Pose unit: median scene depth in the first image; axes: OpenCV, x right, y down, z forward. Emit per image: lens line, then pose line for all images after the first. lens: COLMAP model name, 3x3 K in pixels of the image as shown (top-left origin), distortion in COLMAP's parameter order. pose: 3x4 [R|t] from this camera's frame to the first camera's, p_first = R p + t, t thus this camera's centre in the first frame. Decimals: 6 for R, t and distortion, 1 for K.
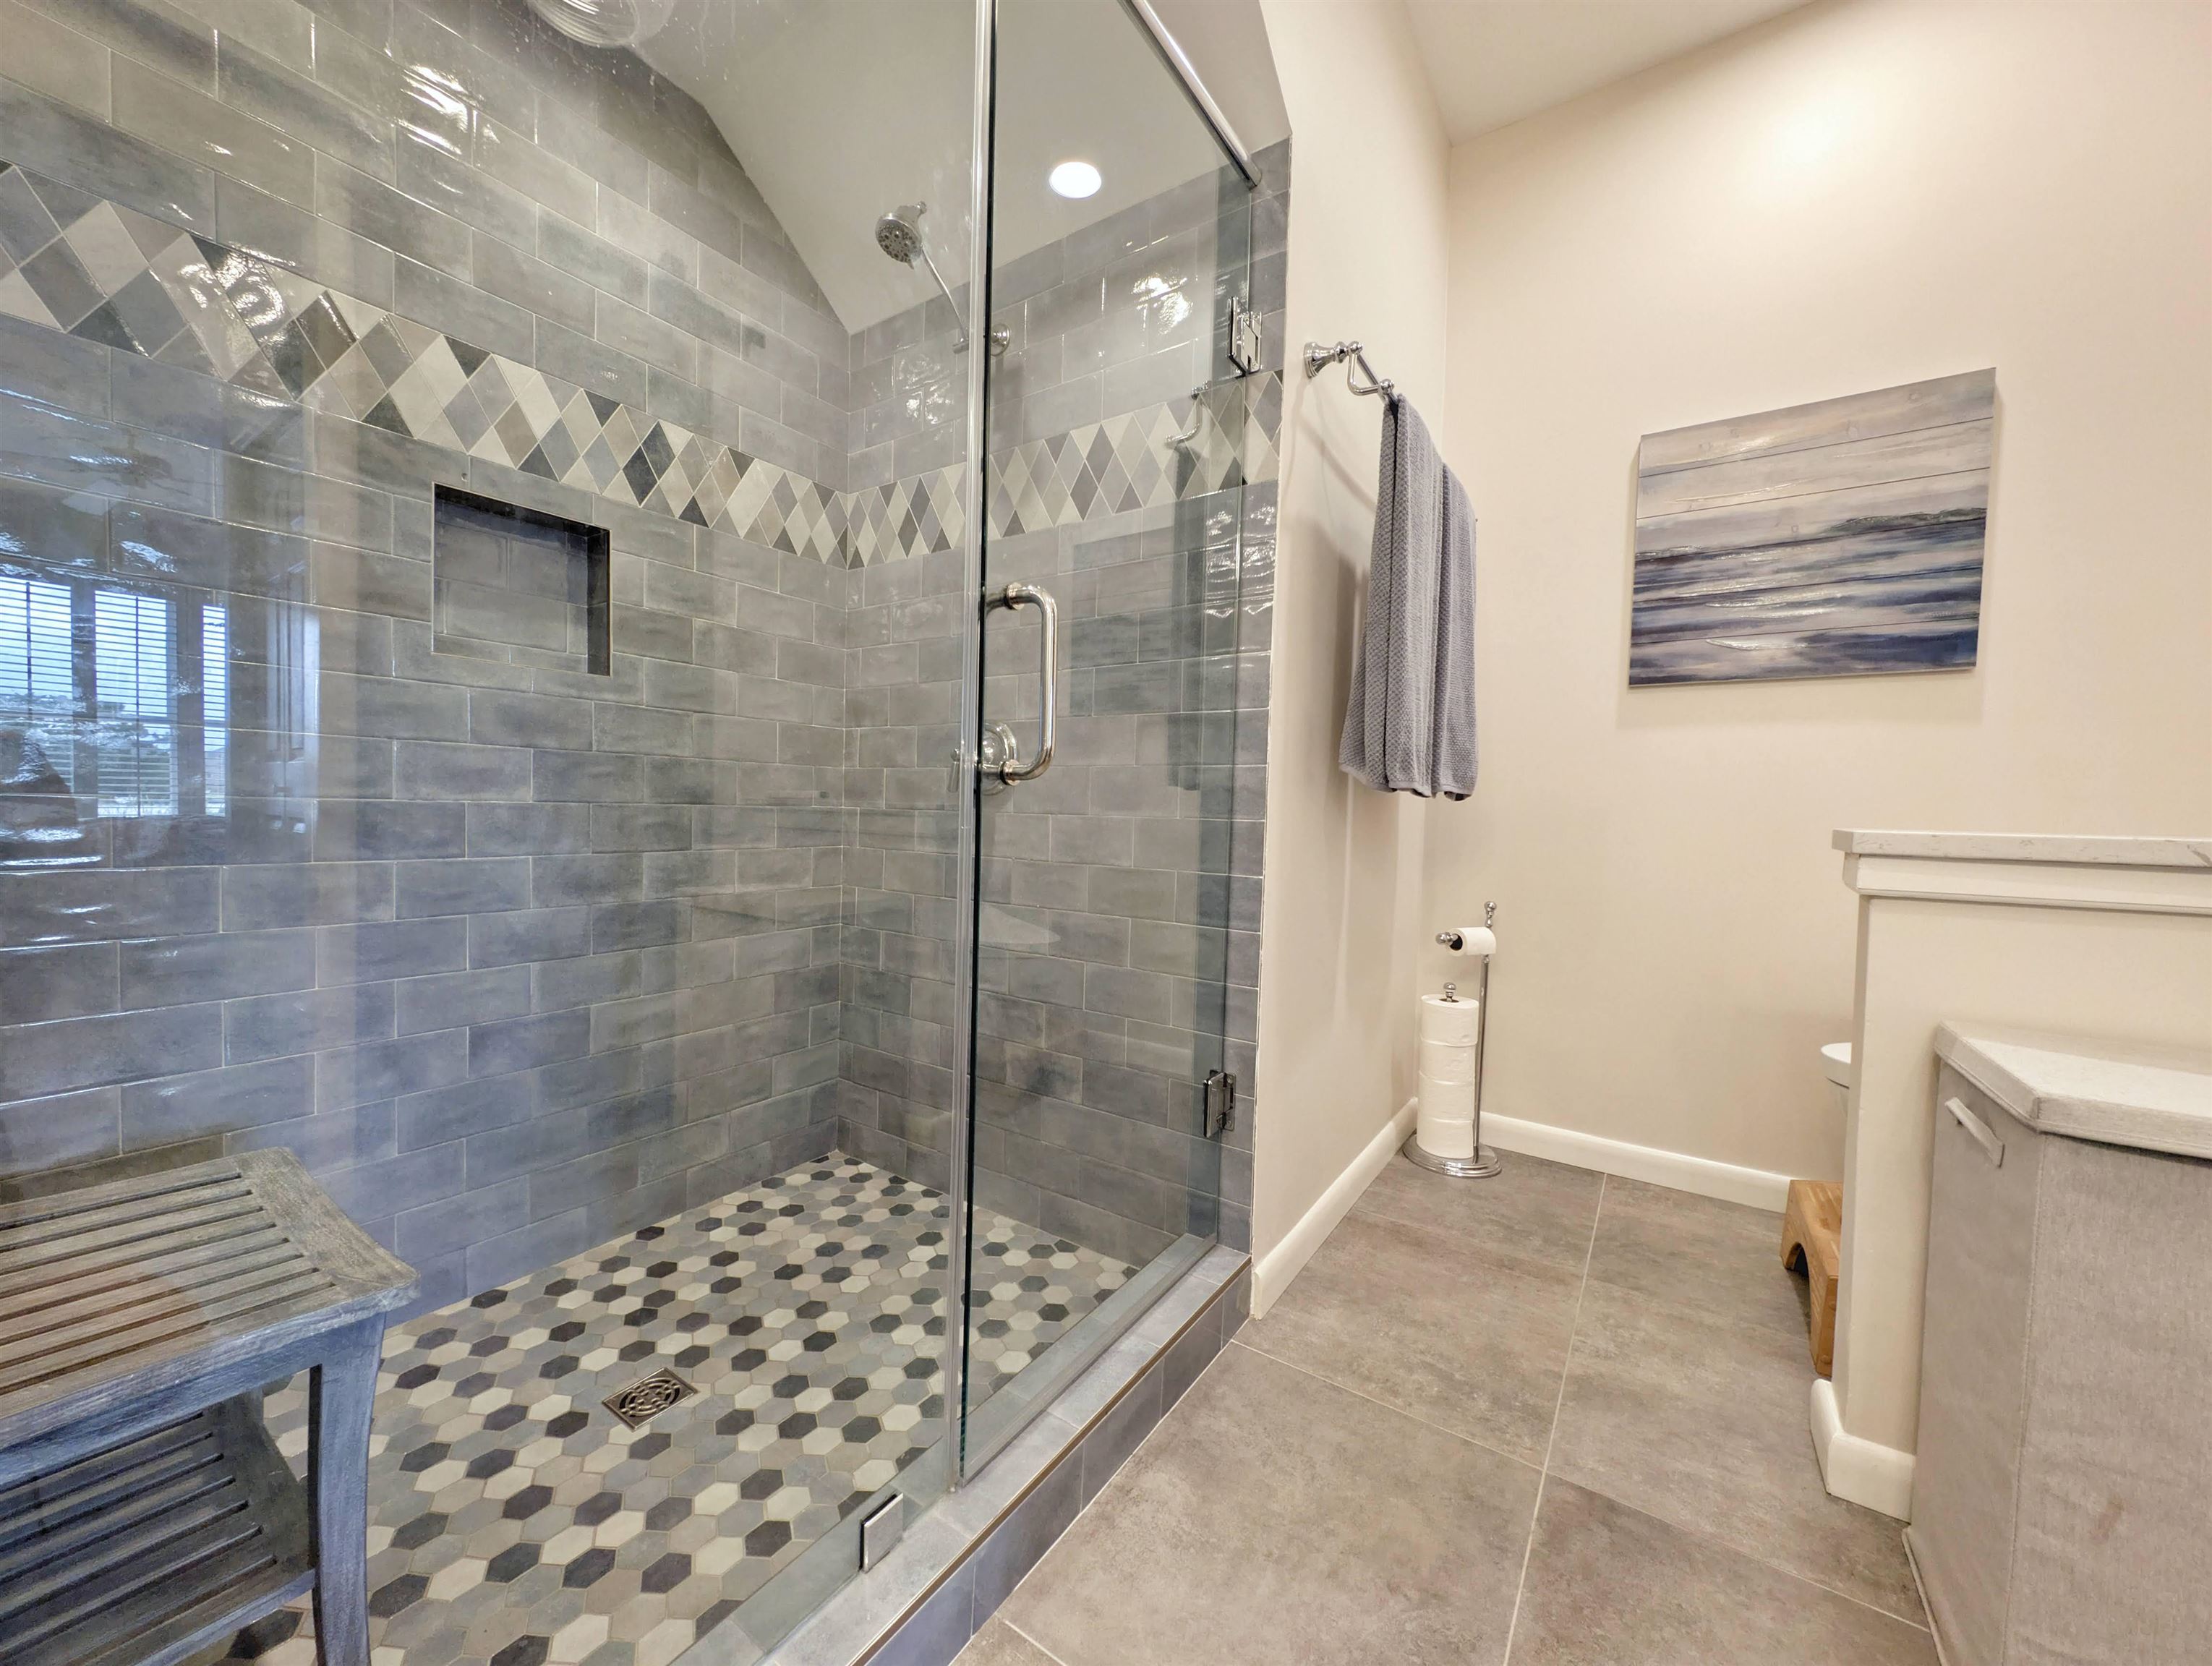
lens RADIAL K [[834.5, 0, 1097.7], [0, 834.5, 835.0], [0, 0, 1]] dist [0.007010, -0.002615]
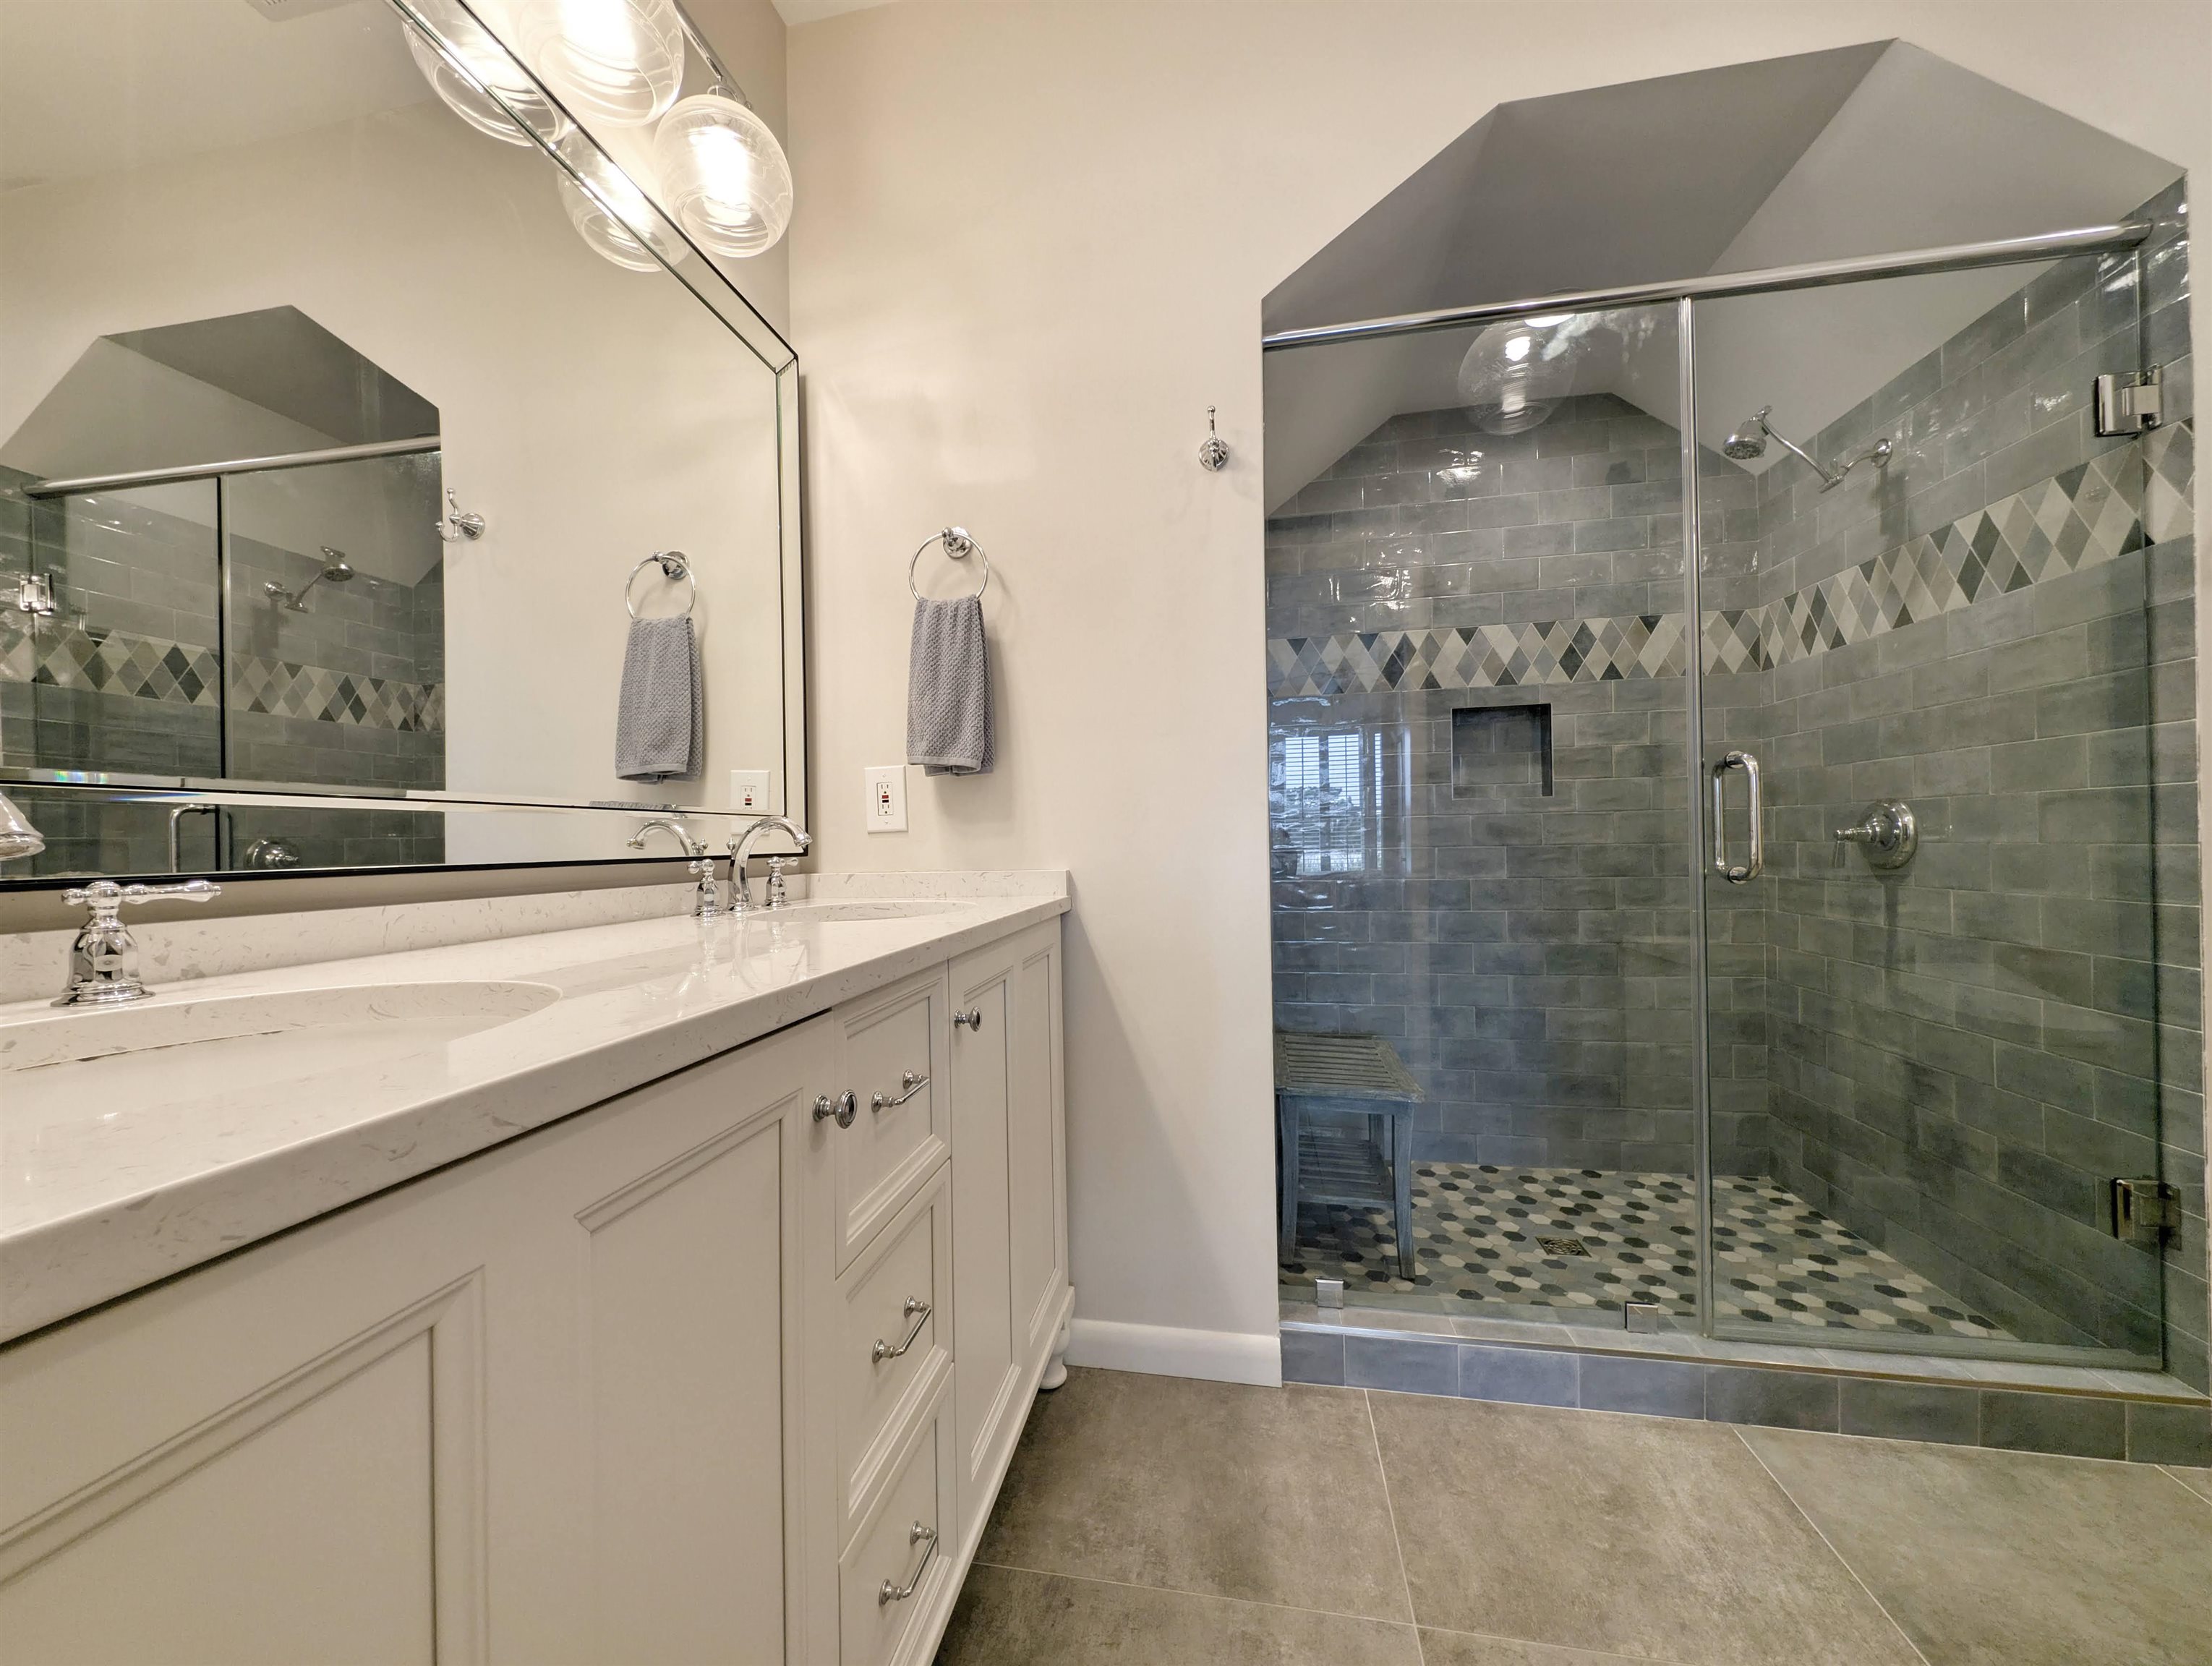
lens RADIAL K [[834.5, 0, 1090.4], [0, 834.5, 843.1], [0, 0, 1]] dist [0.007010, -0.002615]
pose [[0.404701, -0.032342, -0.913877, 0.487676], [-0.001779, 0.999345, -0.036155, -0.045203], [0.914447, 0.016258, 0.404378, -0.412060]]
